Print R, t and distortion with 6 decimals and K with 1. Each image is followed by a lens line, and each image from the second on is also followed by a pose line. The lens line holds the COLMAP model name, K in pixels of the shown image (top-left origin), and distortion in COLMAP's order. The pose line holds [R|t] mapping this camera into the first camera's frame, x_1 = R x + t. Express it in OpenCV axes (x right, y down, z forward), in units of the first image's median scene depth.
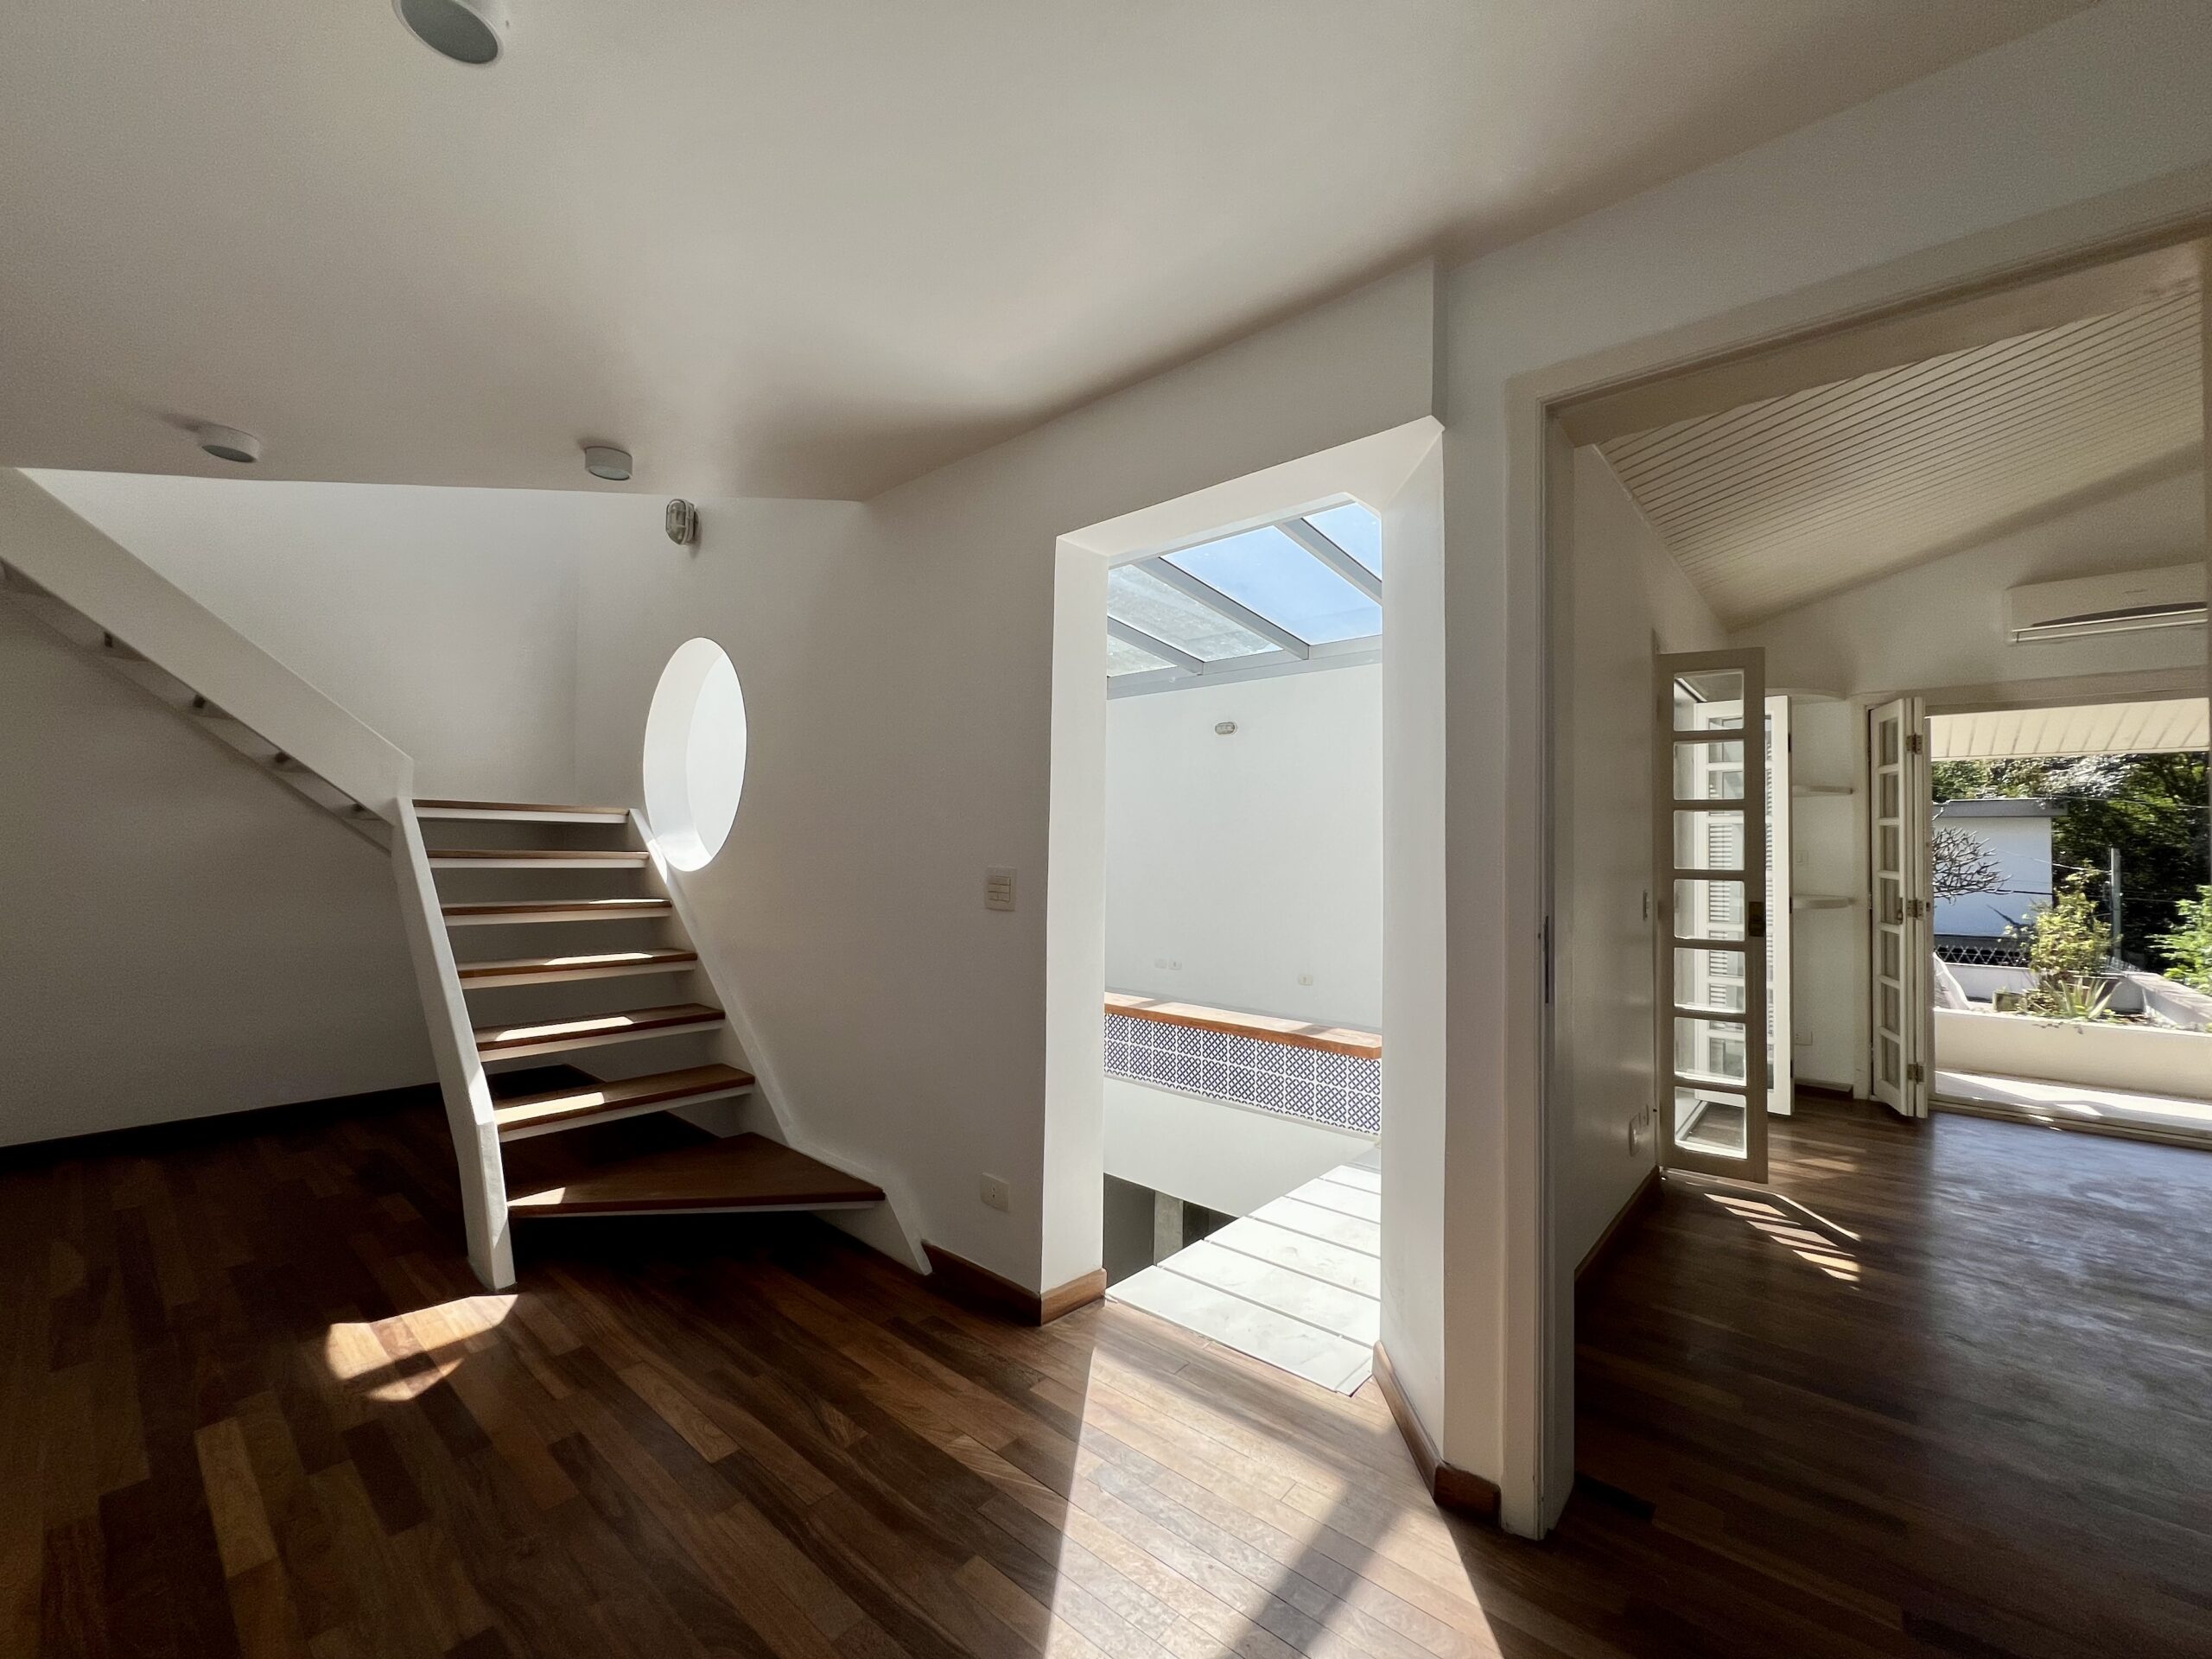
lens RADIAL K [[885.2, 0, 1107.3], [0, 885.2, 829.5], [0, 0, 1]] dist [-0.002591, -0.000038]
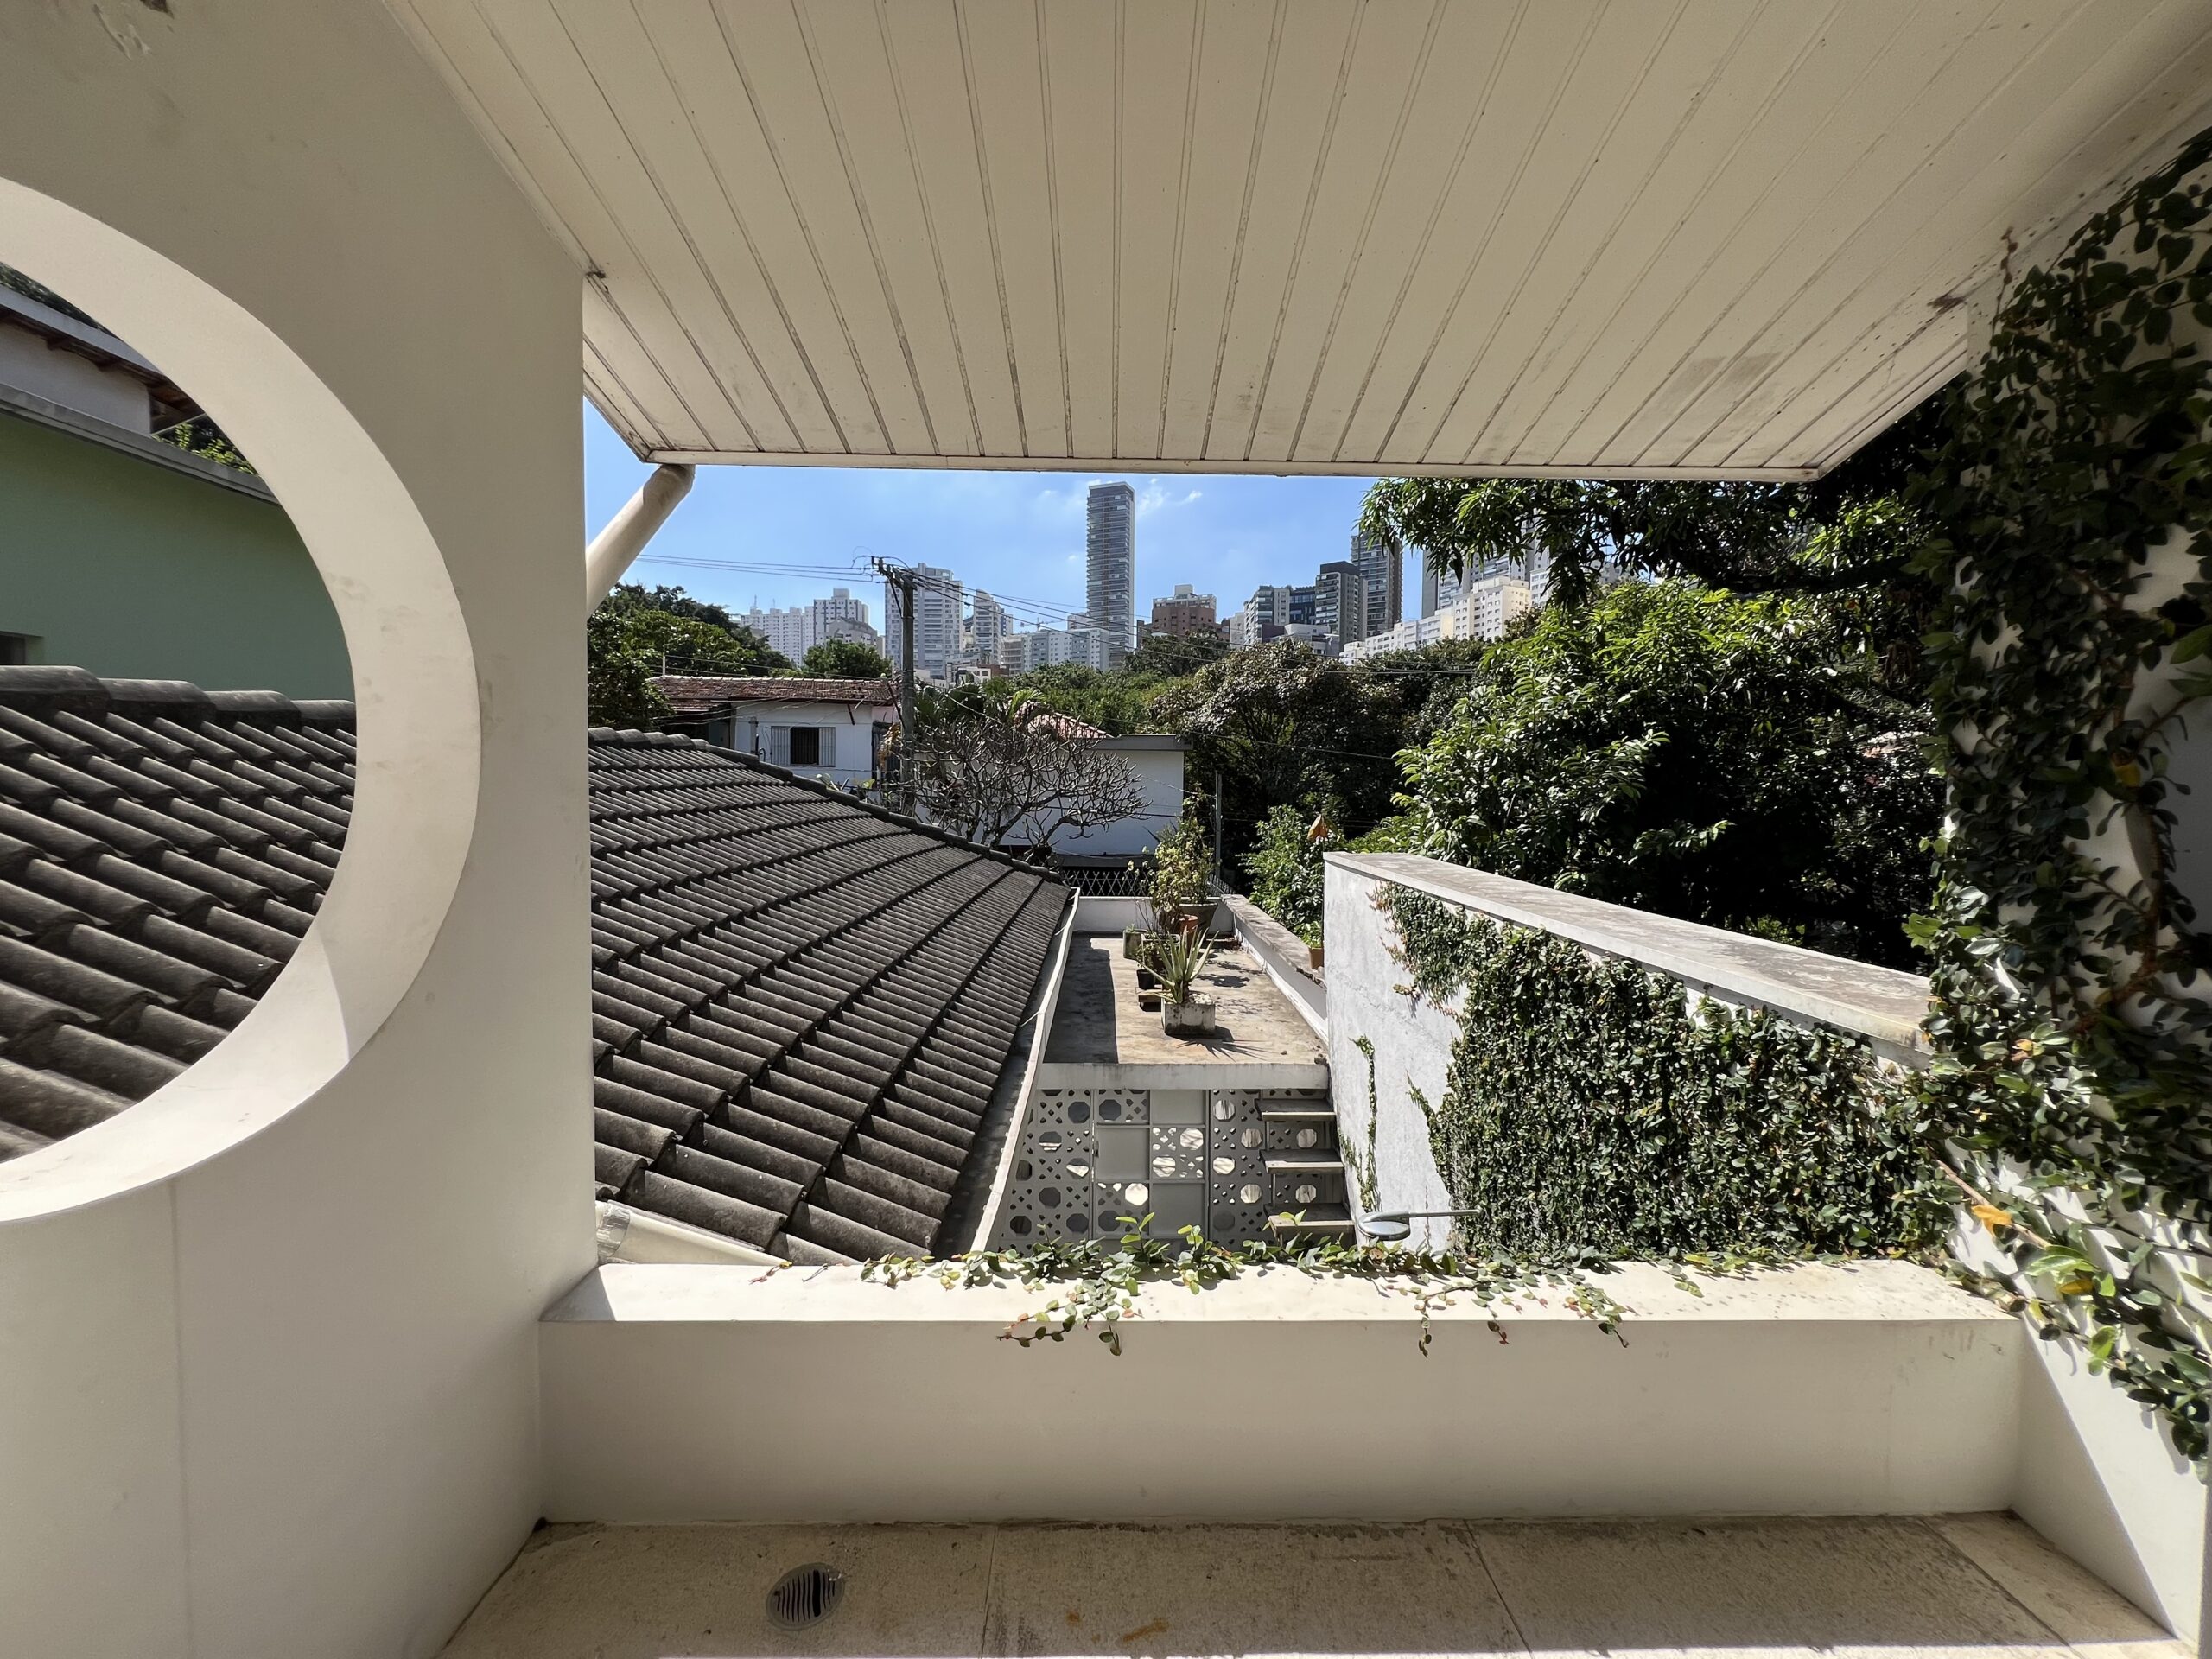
lens RADIAL K [[885.2, 0, 1107.3], [0, 885.2, 829.5], [0, 0, 1]] dist [-0.002591, -0.000038]
pose [[0.748352, -0.035121, 0.662372, 0.377887], [-0.014719, 0.997472, 0.069519, 0.018351], [-0.663139, -0.061774, 0.745943, 0.328523]]
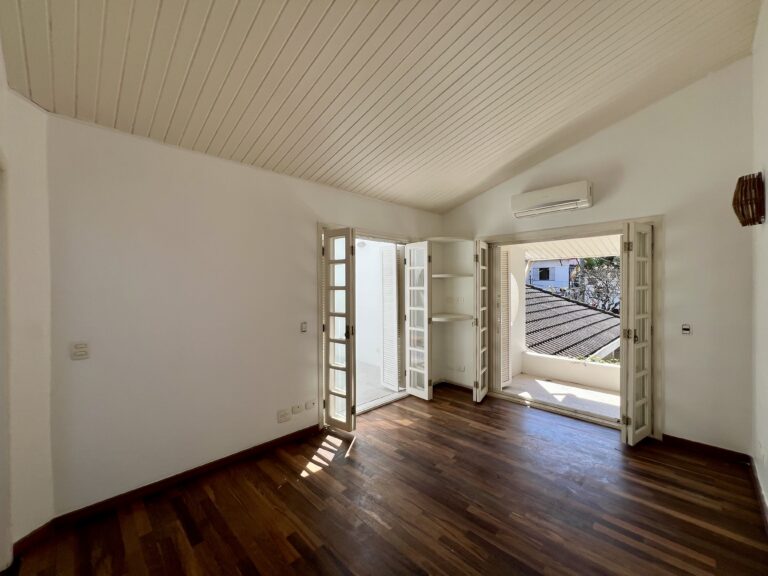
lens RADIAL K [[309.5, 0, 384.0], [0, 309.5, 288.0], [0, 0, 1]] dist [-0.001300, 0.000052]
pose [[0.996625, -0.018383, -0.080009, 0.245023], [0.020860, 0.999325, 0.030228, -0.014403], [0.079399, -0.031795, 0.996336, 0.026842]]
